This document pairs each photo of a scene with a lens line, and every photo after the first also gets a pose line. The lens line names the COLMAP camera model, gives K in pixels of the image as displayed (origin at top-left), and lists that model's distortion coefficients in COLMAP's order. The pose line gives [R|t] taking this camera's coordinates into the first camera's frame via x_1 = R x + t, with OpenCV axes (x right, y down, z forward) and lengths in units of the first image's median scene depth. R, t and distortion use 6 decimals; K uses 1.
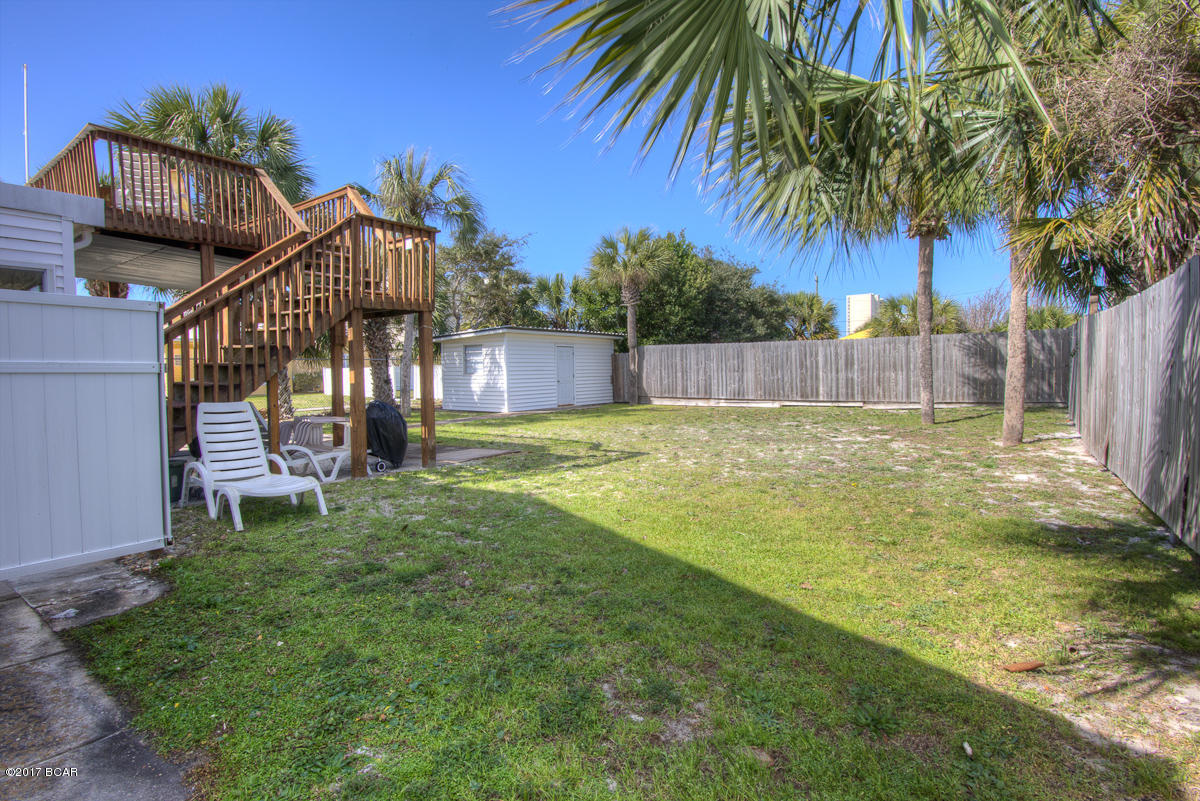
lens RADIAL K [[581.1, 0, 597.1], [0, 581.1, 399.3], [0, 0, 1]] dist [-0.020195, -0.001138]
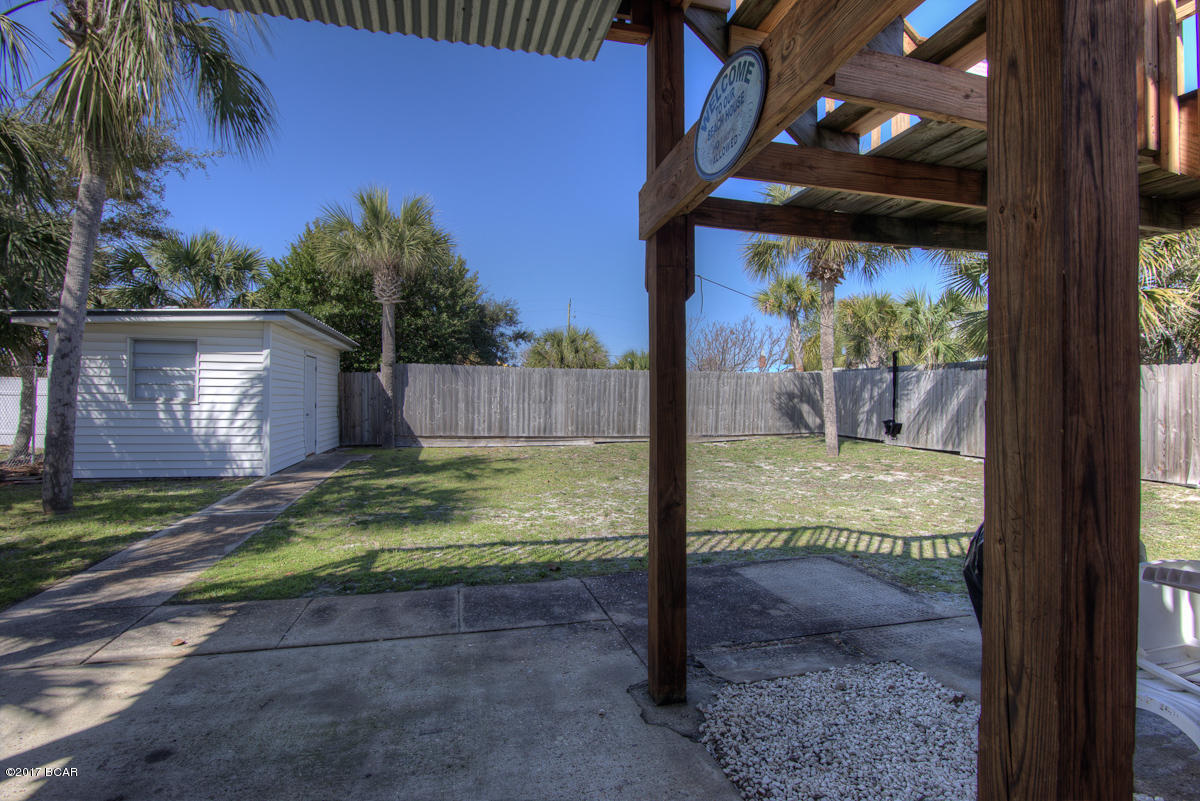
lens RADIAL K [[581.1, 0, 599.9], [0, 581.1, 396.1], [0, 0, 1]] dist [-0.020195, -0.001138]
pose [[0.665846, 0.026522, 0.745618, -0.309299], [0.019669, 0.998397, -0.053078, -0.011893], [-0.745830, 0.050008, 0.664257, 0.385468]]
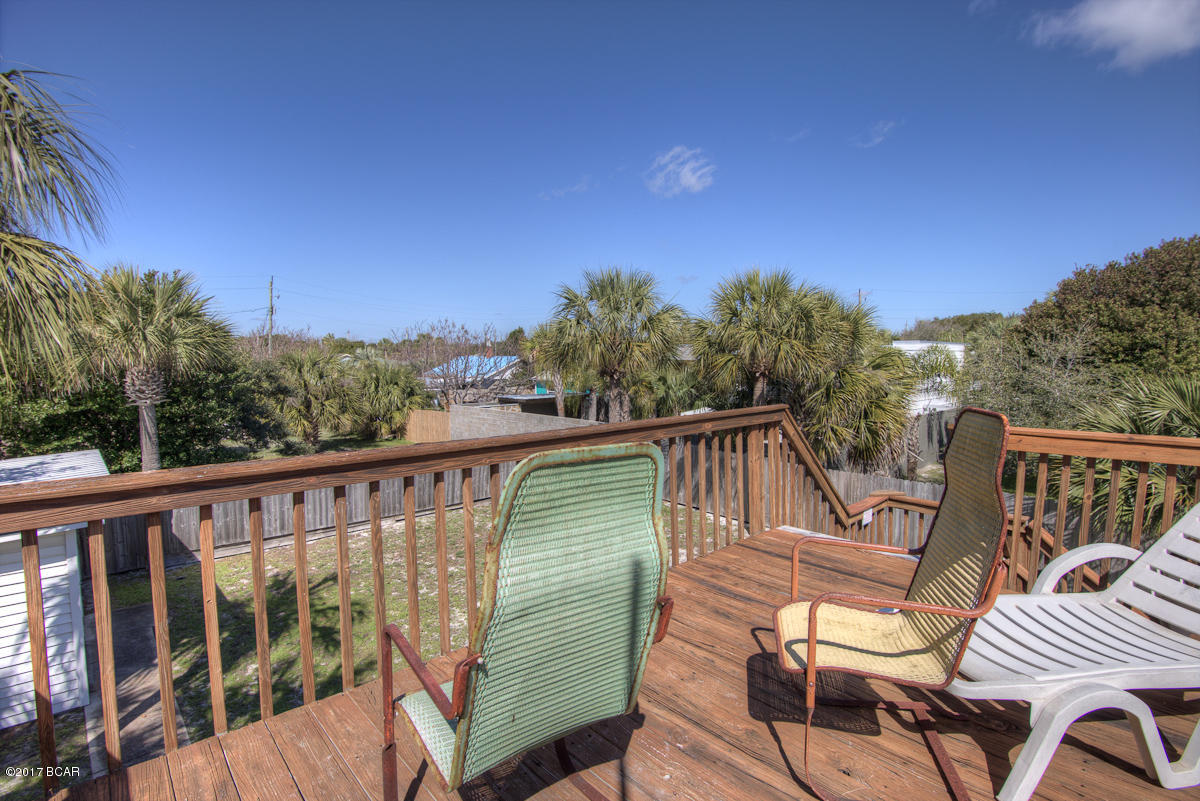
lens RADIAL K [[581.1, 0, 599.3], [0, 581.1, 393.9], [0, 0, 1]] dist [-0.020195, -0.001138]
pose [[0.226112, -0.043572, 0.973126, -0.425276], [0.048329, 0.998271, 0.033468, -0.182999], [-0.972902, 0.039463, 0.227826, 0.465324]]
